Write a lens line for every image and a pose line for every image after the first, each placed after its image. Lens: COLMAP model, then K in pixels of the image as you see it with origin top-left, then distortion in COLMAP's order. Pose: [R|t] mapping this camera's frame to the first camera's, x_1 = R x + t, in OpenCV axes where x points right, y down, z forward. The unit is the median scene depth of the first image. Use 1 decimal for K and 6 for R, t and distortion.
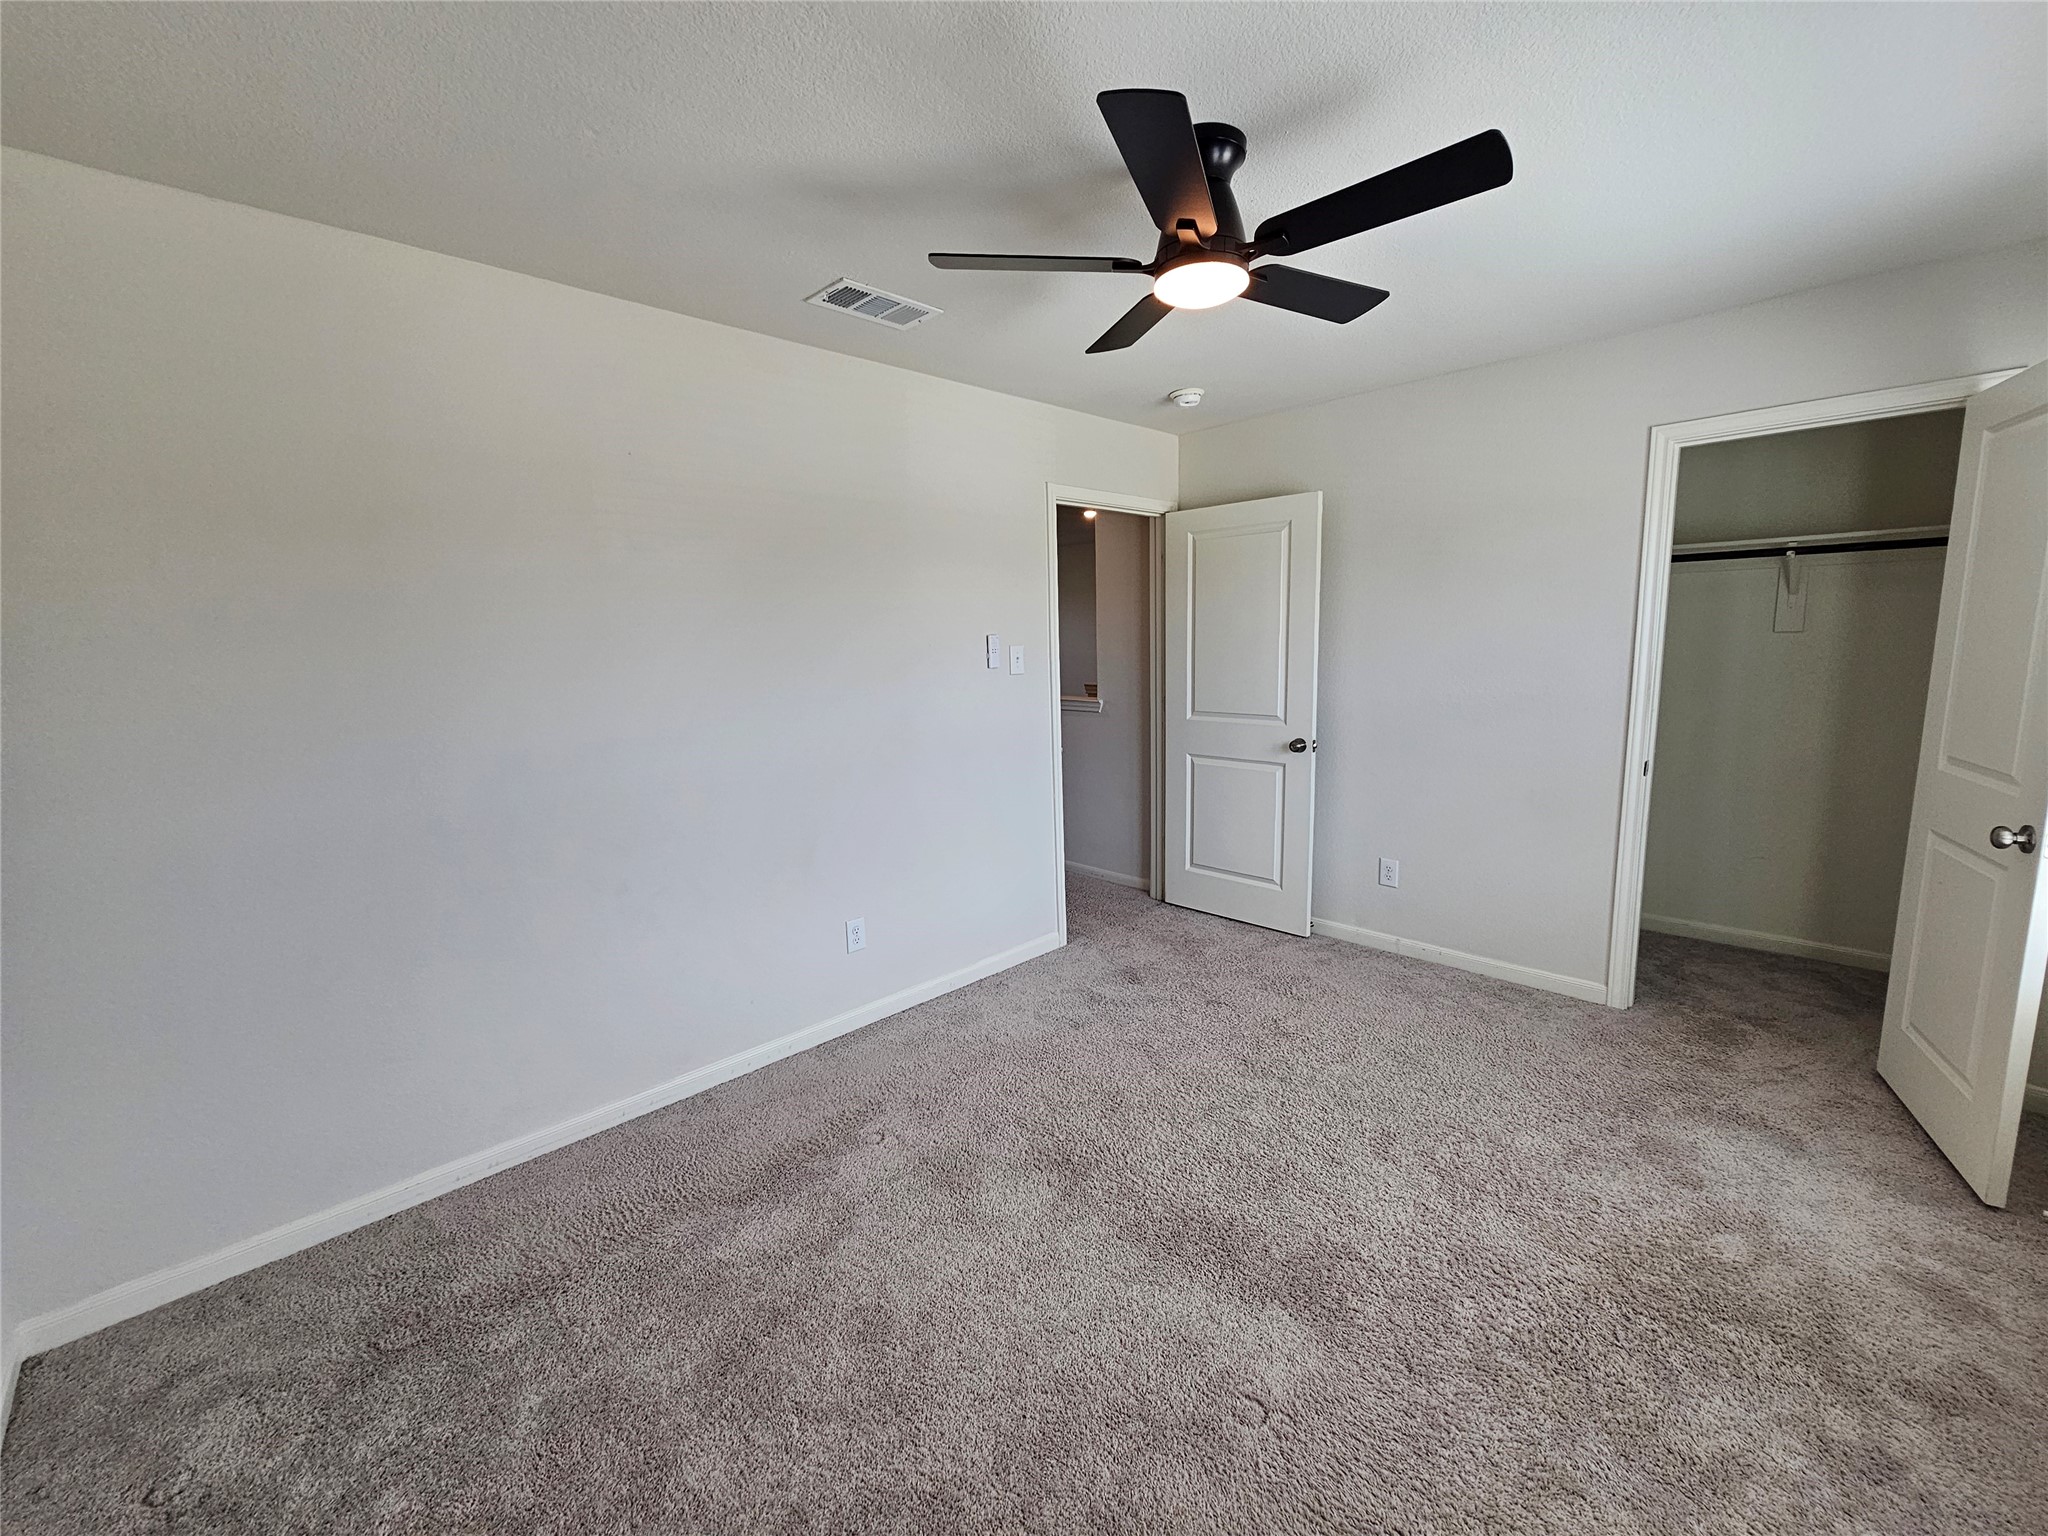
lens RADIAL K [[839.9, 0, 1033.7], [0, 839.9, 764.6], [0, 0, 1]] dist [-0.000566, 0.001266]
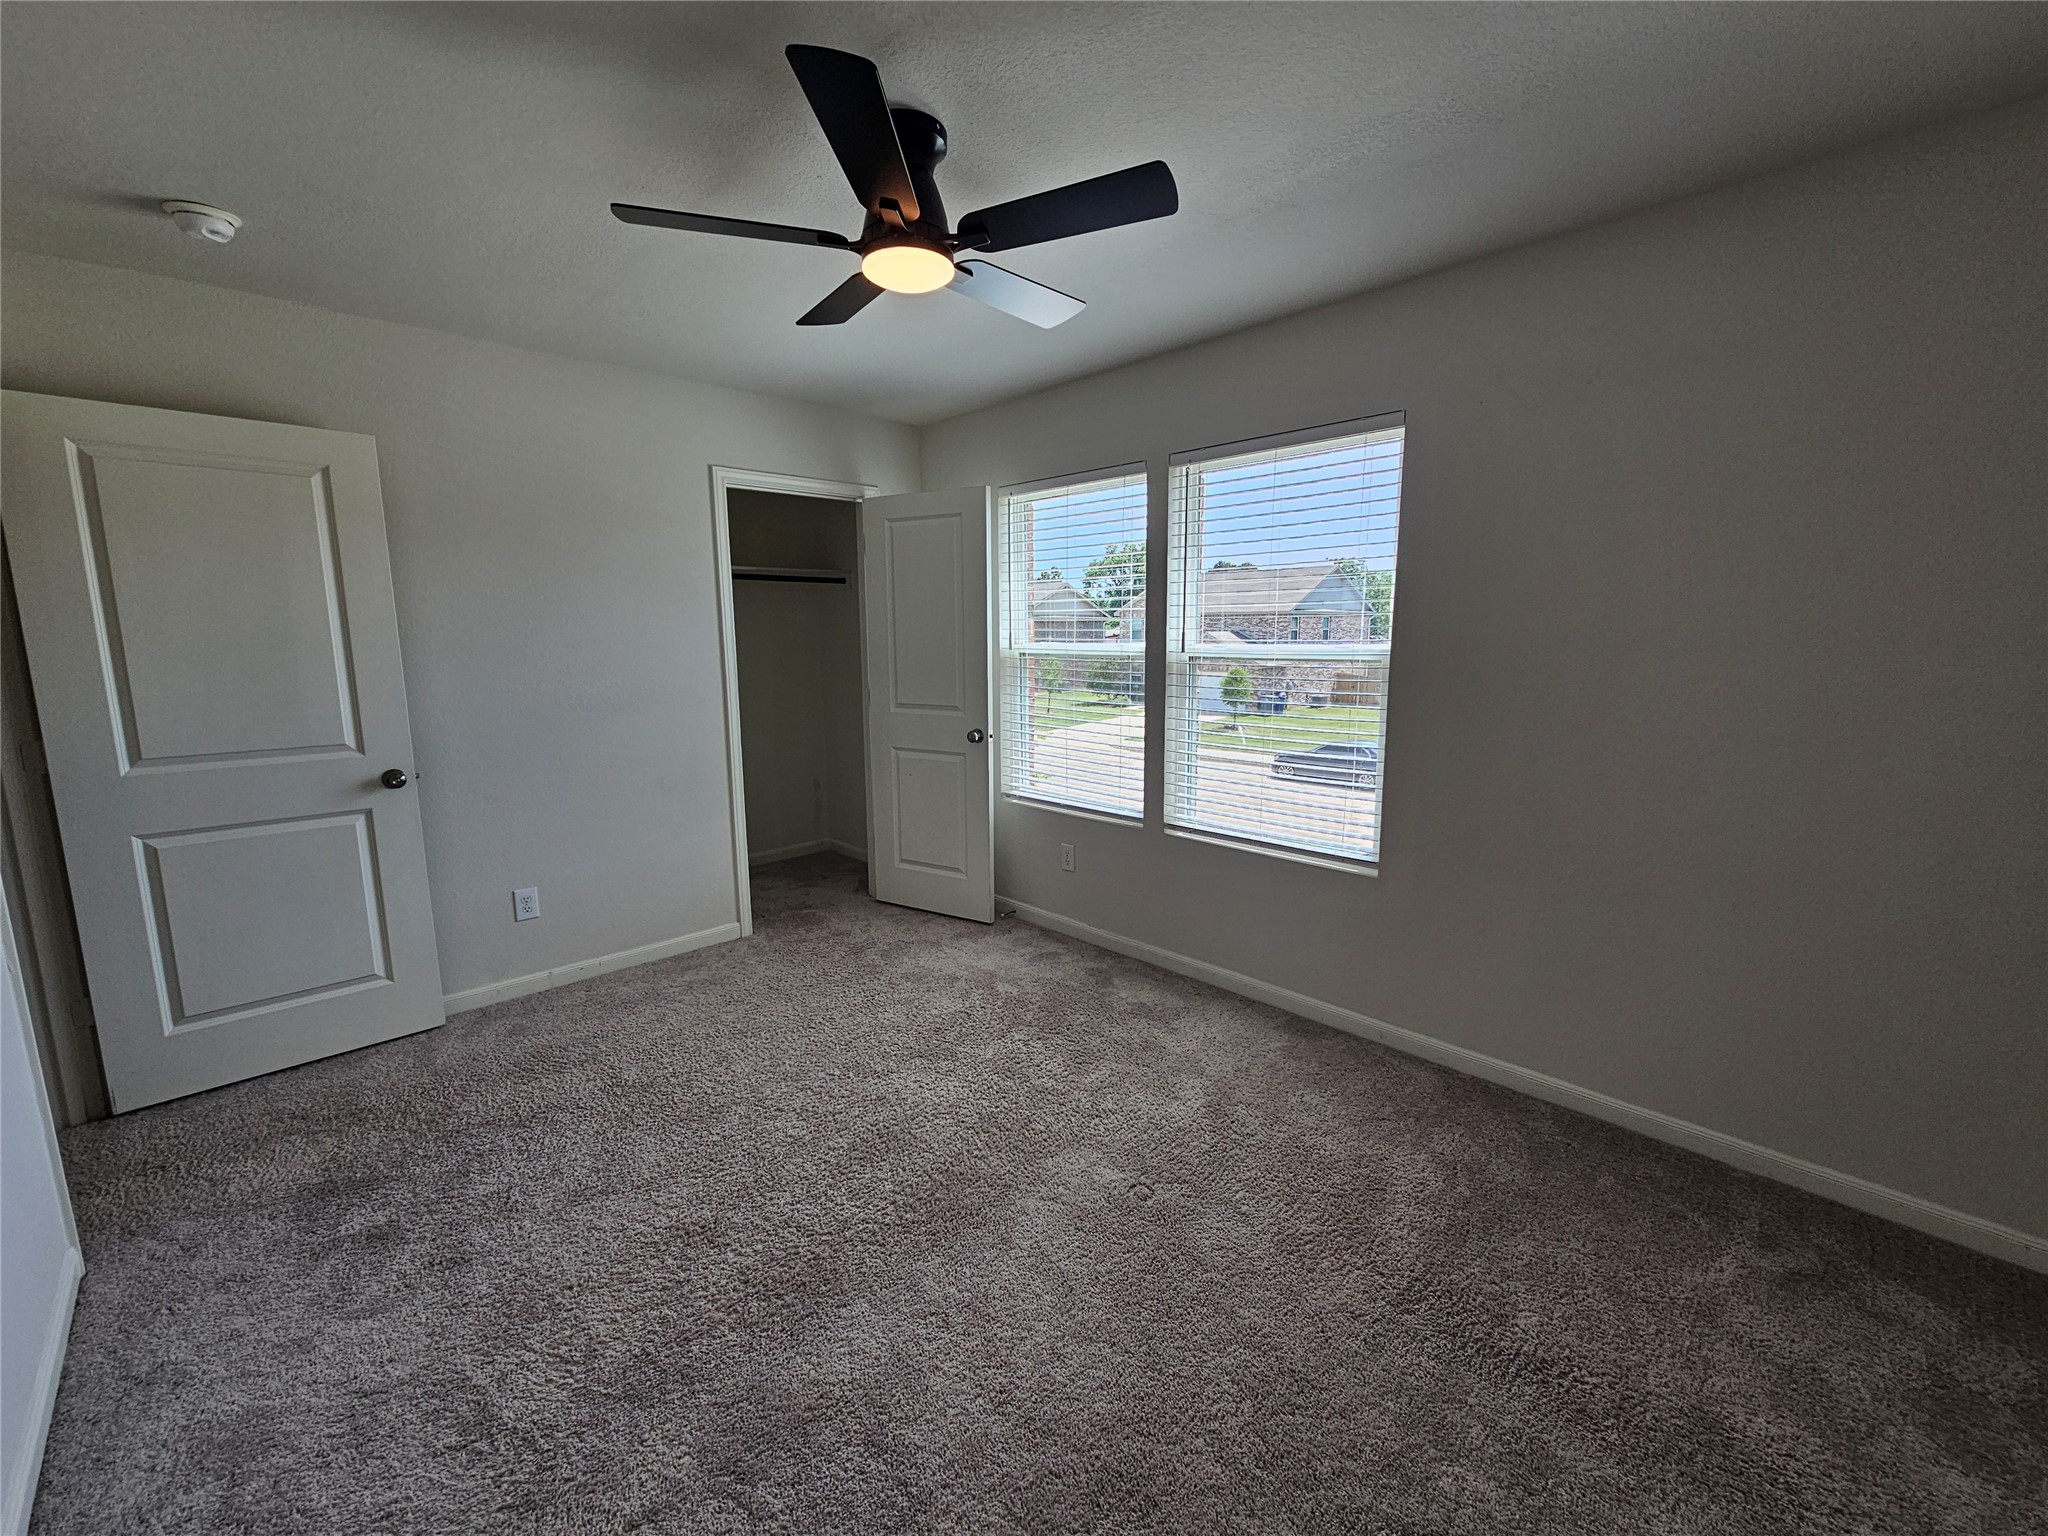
lens RADIAL K [[839.9, 0, 1032.6], [0, 839.9, 766.4], [0, 0, 1]] dist [-0.000566, 0.001266]
pose [[0.004594, -0.135258, 0.990800, -0.469103], [0.155643, 0.978832, 0.132902, -0.050984], [-0.987803, 0.153600, 0.025549, 0.486279]]
